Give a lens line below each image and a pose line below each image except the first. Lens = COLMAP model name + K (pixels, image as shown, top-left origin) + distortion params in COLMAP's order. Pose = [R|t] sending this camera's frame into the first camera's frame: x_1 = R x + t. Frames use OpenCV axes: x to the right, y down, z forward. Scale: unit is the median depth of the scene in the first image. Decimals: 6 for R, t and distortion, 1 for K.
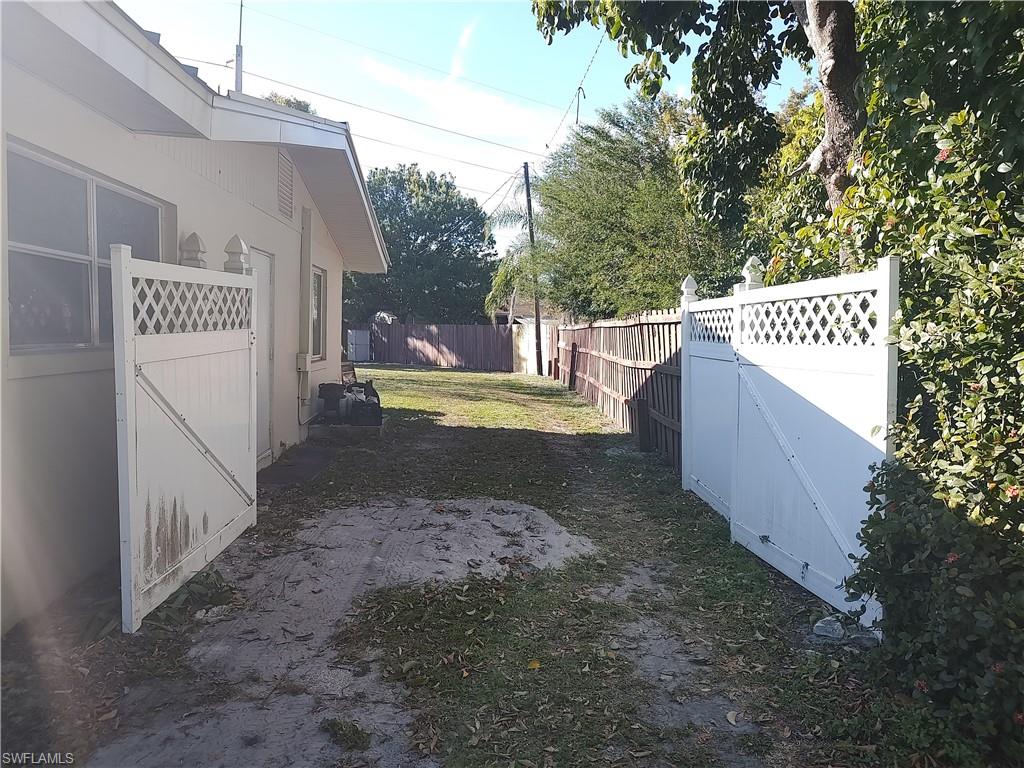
lens RADIAL K [[855.9, 0, 512.0], [0, 855.9, 384.0], [0, 0, 1]] dist [0.055891, -0.076280]
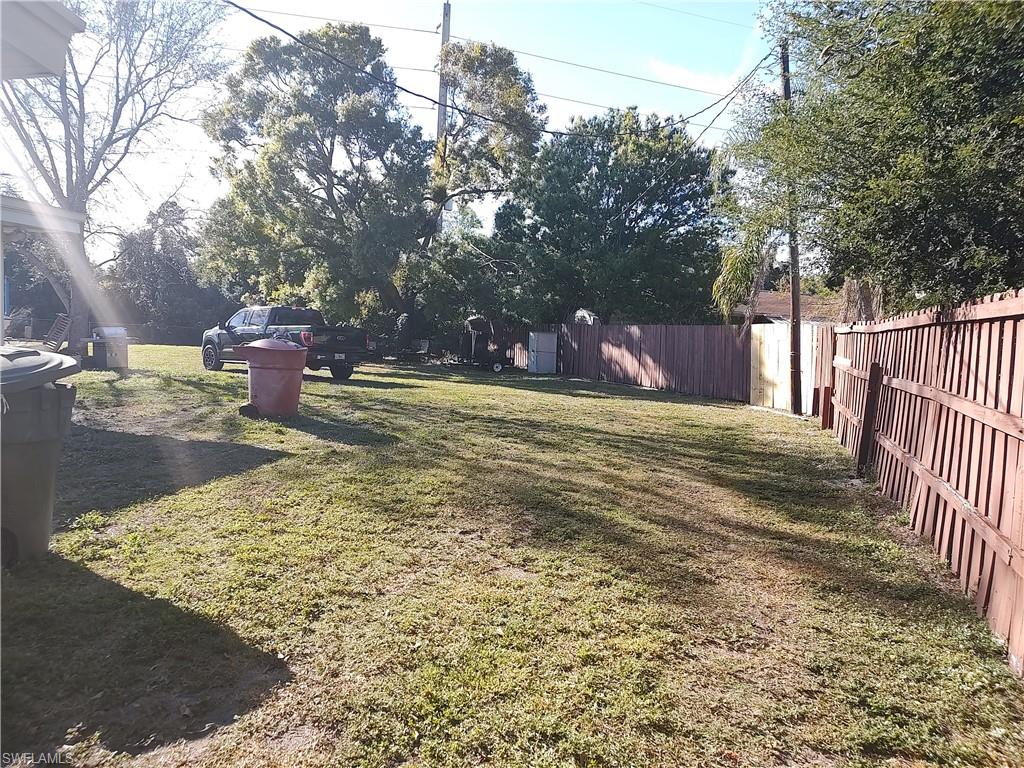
lens RADIAL K [[717.3, 0, 511.7], [0, 717.3, 399.6], [0, 0, 1]] dist [0.047932, 0.000449]
pose [[0.933282, 0.031485, -0.357761, 0.024762], [-0.020749, 0.999213, 0.033811, -0.027586], [0.358544, -0.024132, 0.933201, 0.438632]]
